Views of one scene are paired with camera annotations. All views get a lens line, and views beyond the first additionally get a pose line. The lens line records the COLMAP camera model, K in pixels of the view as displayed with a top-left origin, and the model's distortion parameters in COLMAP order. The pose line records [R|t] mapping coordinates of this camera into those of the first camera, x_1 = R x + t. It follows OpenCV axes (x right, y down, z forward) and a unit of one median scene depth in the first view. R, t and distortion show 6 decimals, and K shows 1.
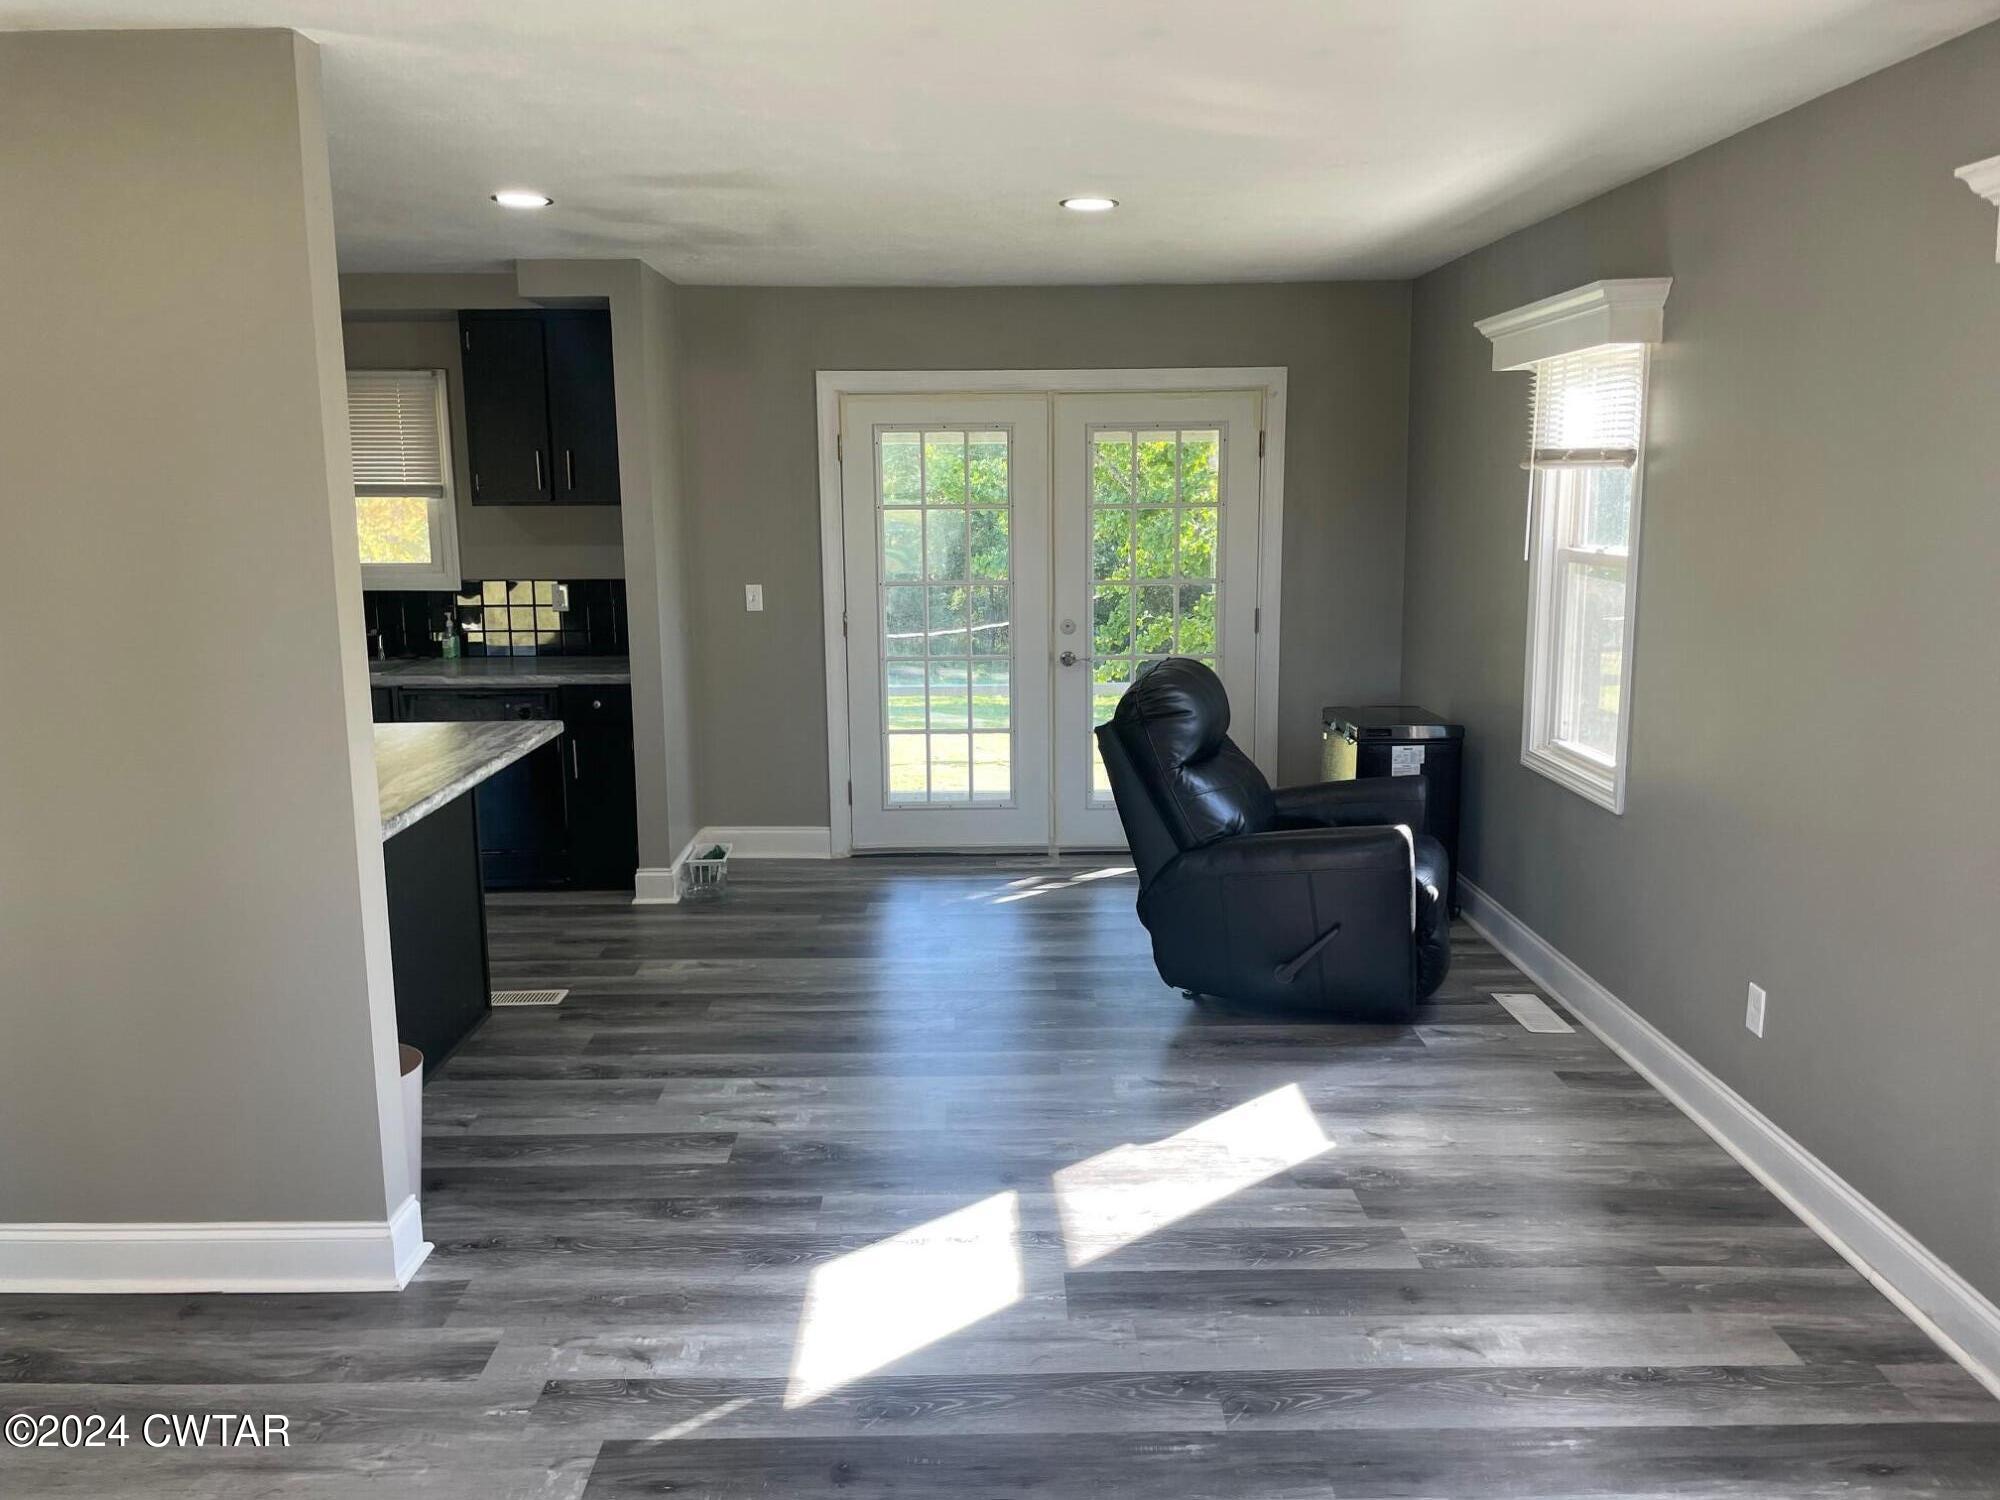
lens RADIAL K [[1524.9, 0, 997.9], [0, 1524.9, 737.8], [0, 0, 1]] dist [0.088205, -0.122054]
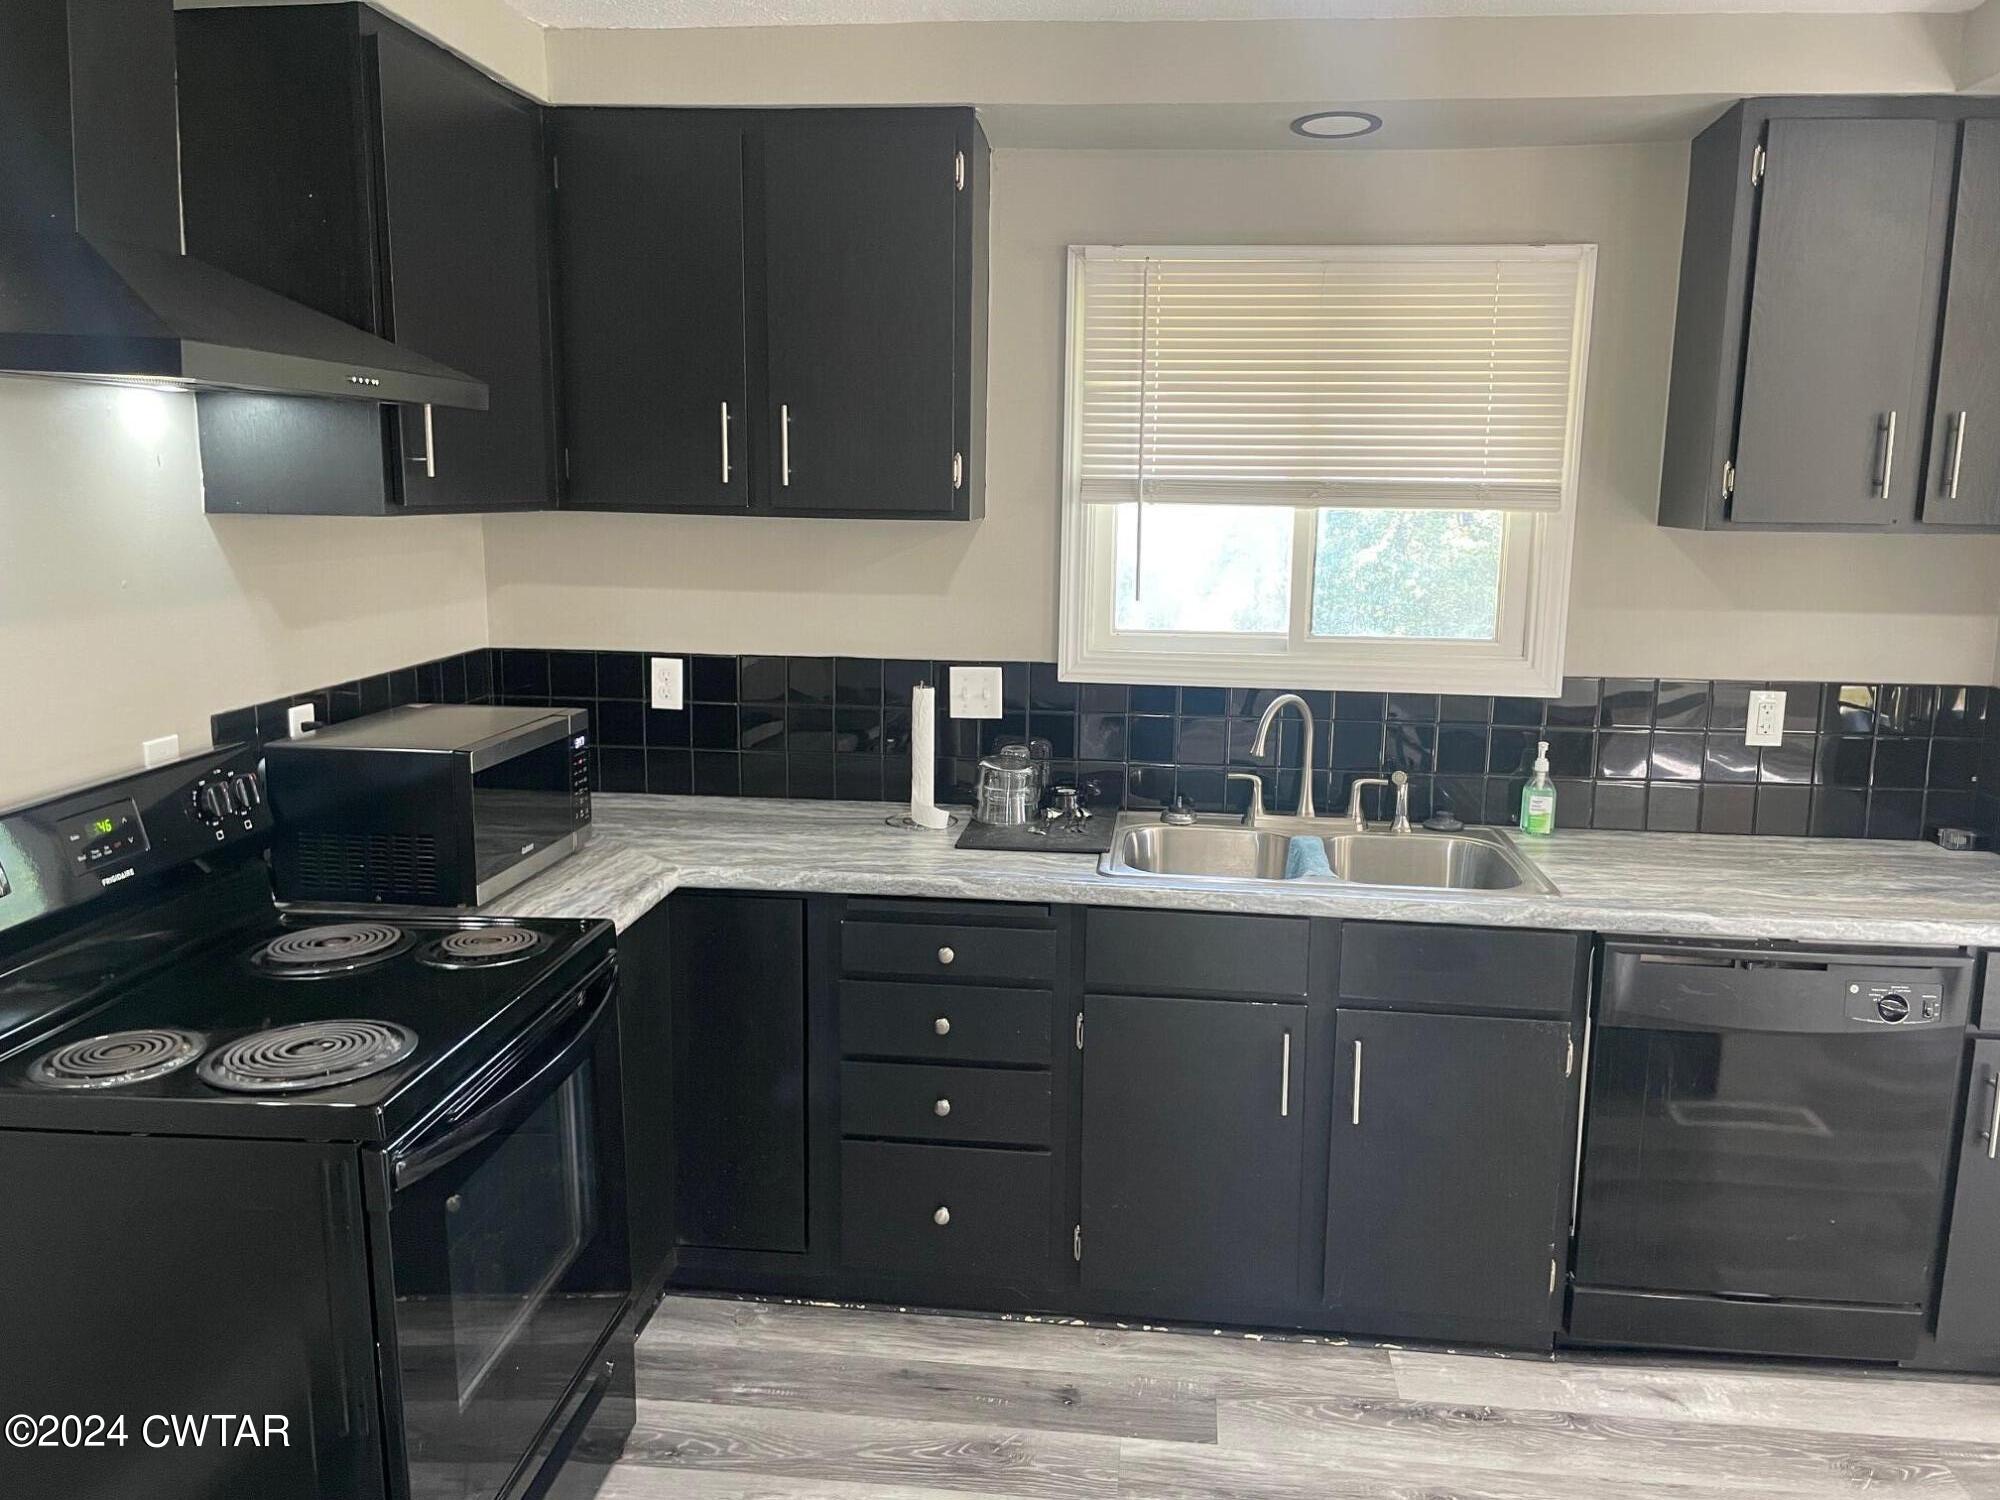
lens RADIAL K [[1503.4, 0, 1003.7], [0, 1503.4, 738.3], [0, 0, 1]] dist [0.081873, -0.108752]
pose [[0.992343, 0.039718, -0.116950, -0.473278], [-0.039518, 0.999211, 0.004033, -0.077882], [0.117018, 0.000619, 0.993130, 0.496205]]
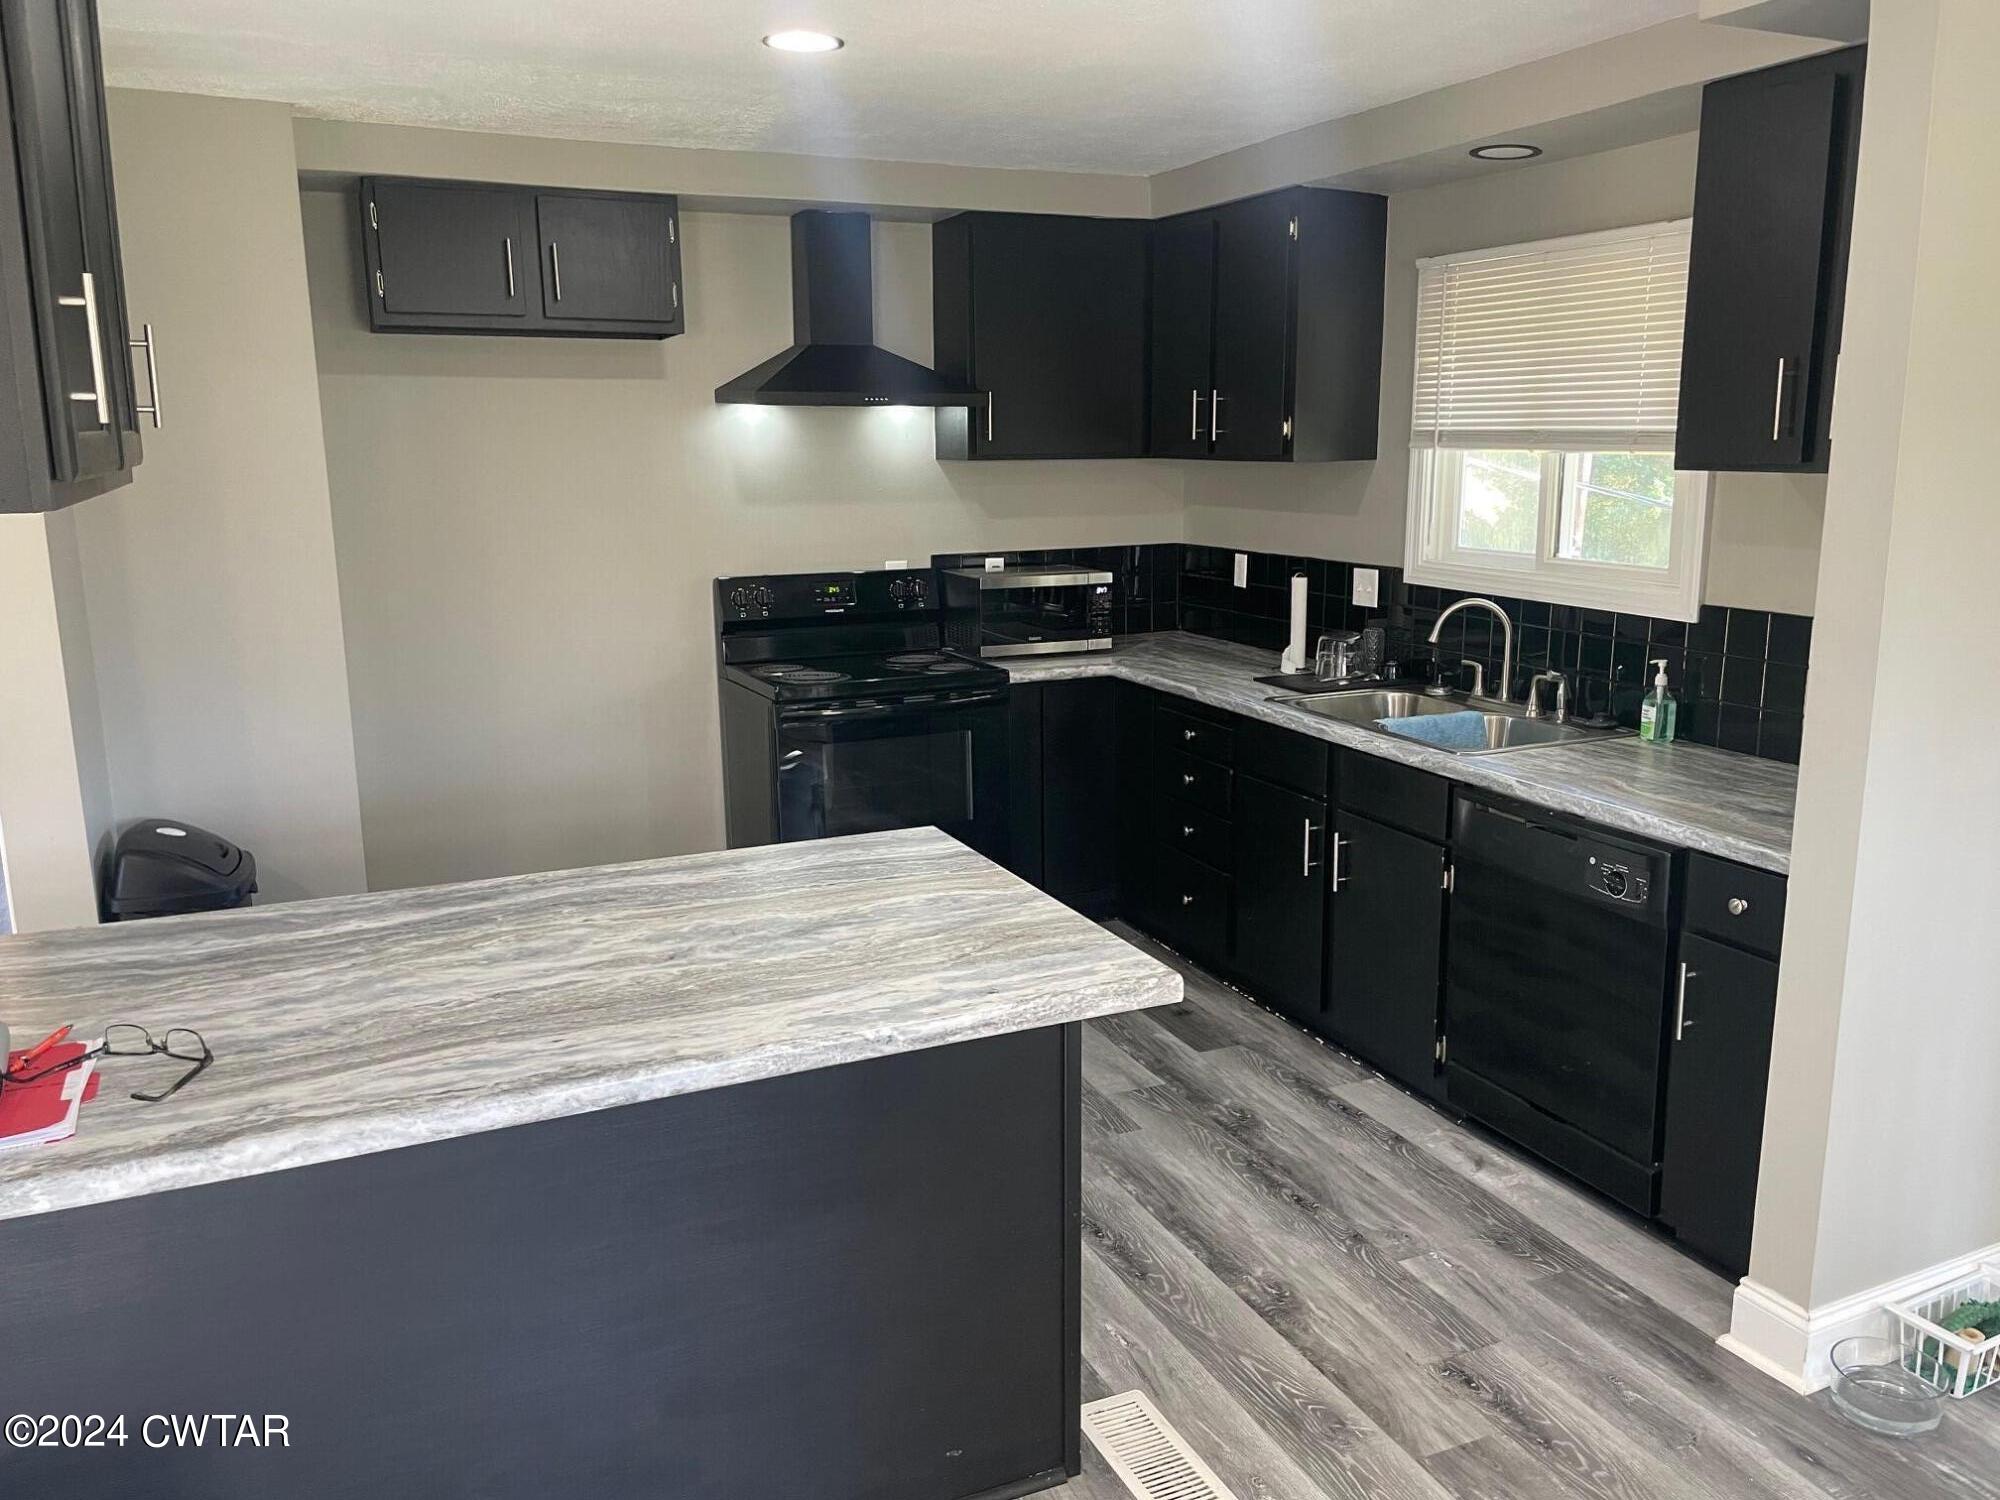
lens RADIAL K [[1524.9, 0, 997.9], [0, 1524.9, 737.8], [0, 0, 1]] dist [0.088205, -0.122054]
pose [[0.394465, 0.183530, -0.900397, 0.058286], [-0.145835, 0.979937, 0.135852, -0.094673], [0.907265, 0.077720, 0.413316, 0.553005]]
